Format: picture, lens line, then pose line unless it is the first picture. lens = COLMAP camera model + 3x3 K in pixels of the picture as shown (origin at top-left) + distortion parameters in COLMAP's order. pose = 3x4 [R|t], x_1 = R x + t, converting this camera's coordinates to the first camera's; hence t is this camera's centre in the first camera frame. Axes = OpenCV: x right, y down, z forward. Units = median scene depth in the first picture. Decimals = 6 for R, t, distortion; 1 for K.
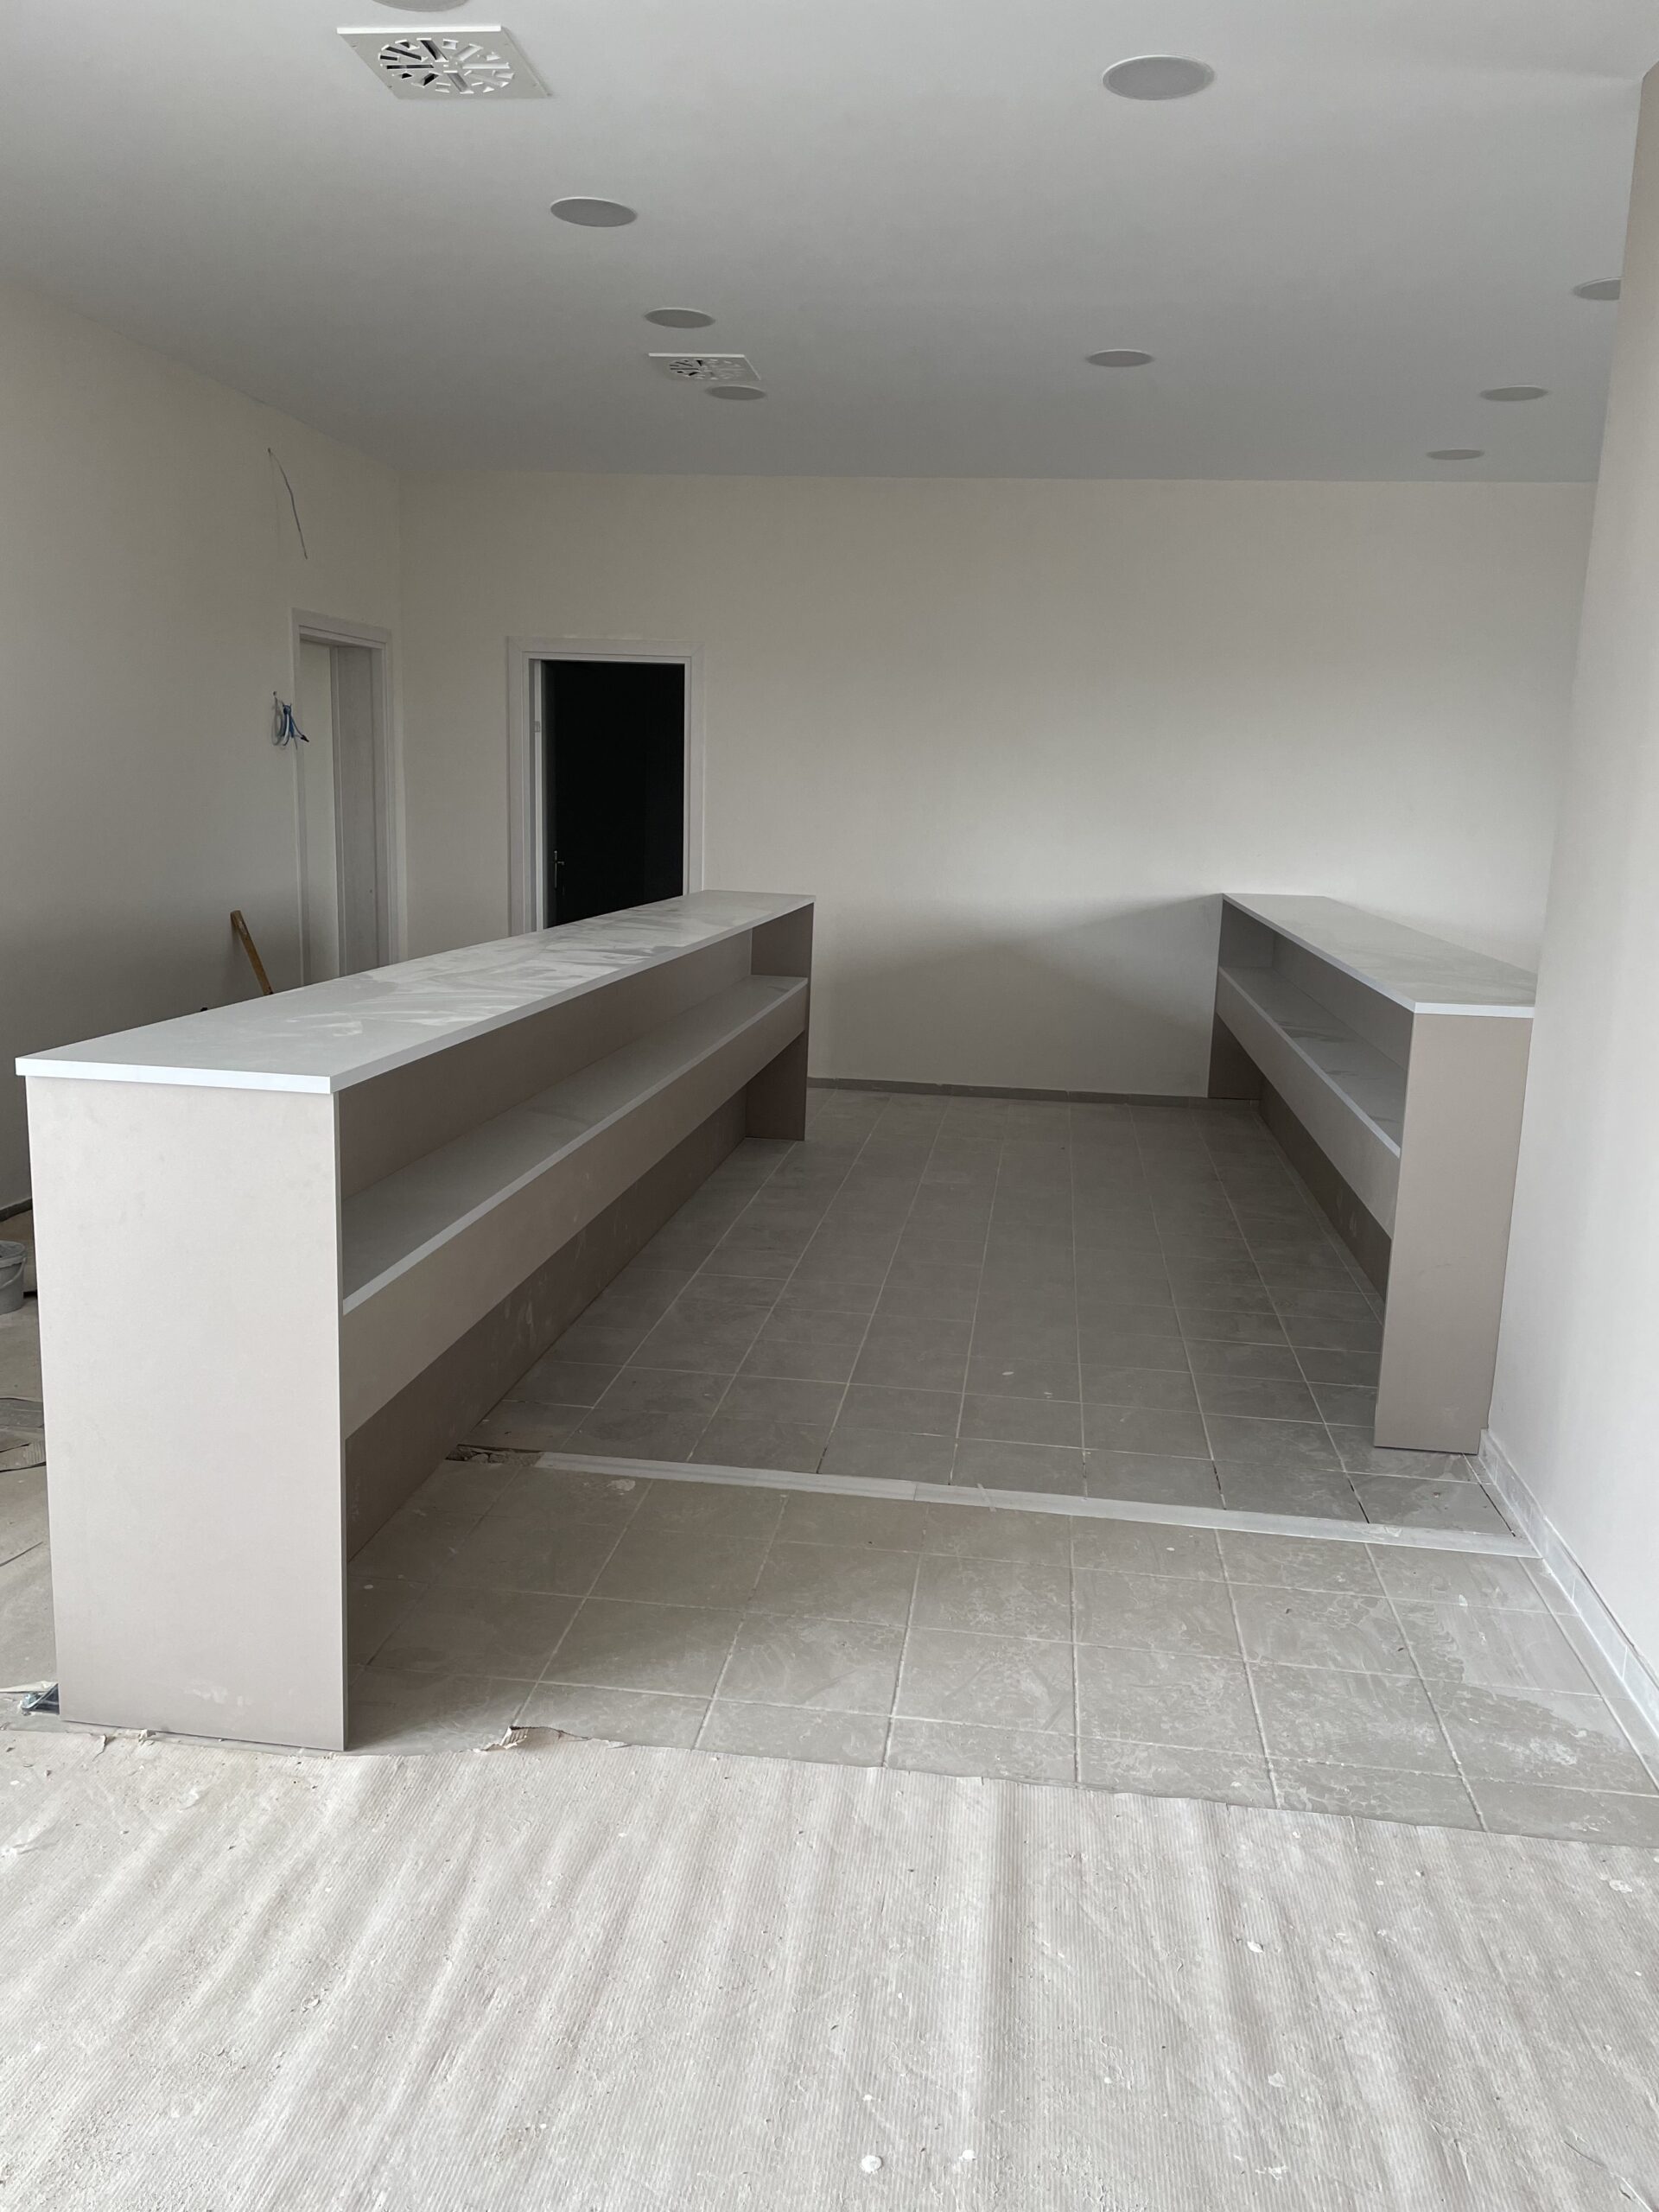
lens RADIAL K [[1682.1, 0, 832.8], [0, 1682.1, 1100.5], [0, 0, 1]] dist [0.074199, -0.095789]
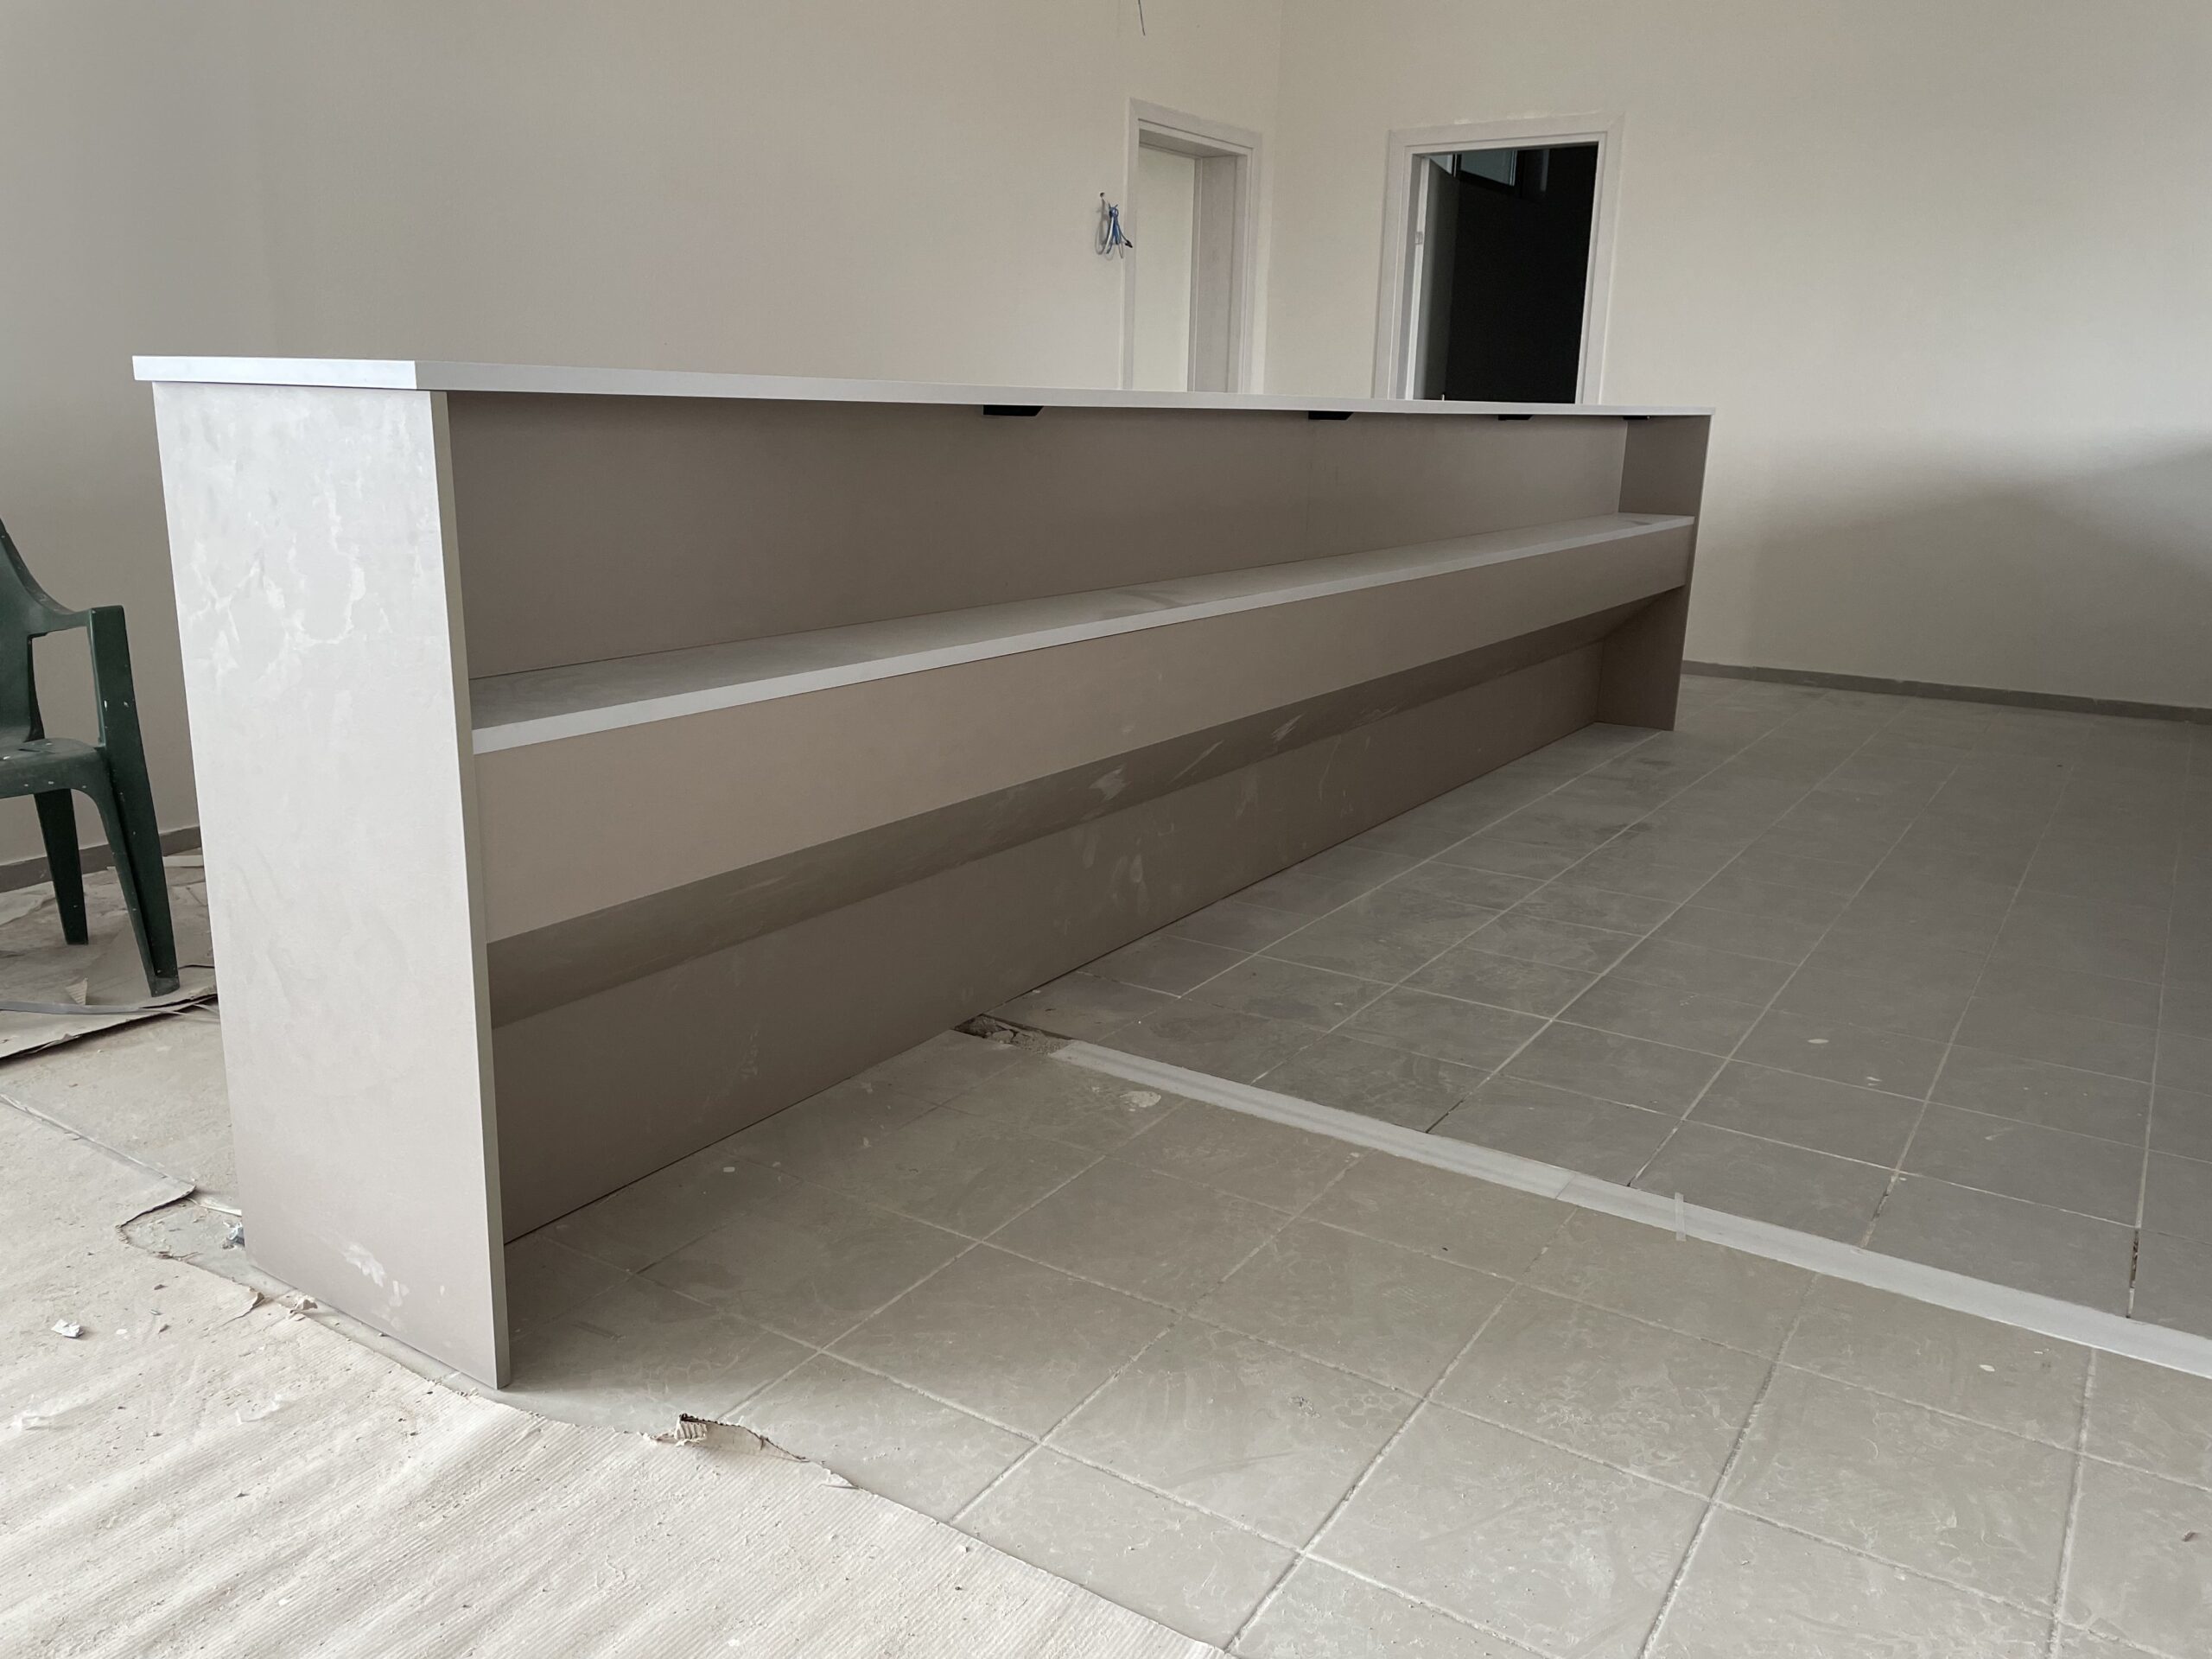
lens RADIAL K [[1682.1, 0, 1084.5], [0, 1682.1, 809.4], [0, 0, 1]] dist [0.074199, -0.095789]
pose [[0.902509, 0.088921, -0.421391, 0.155147], [-0.070365, 0.995750, 0.059419, 0.070519], [0.424883, -0.023975, 0.904931, 0.377661]]
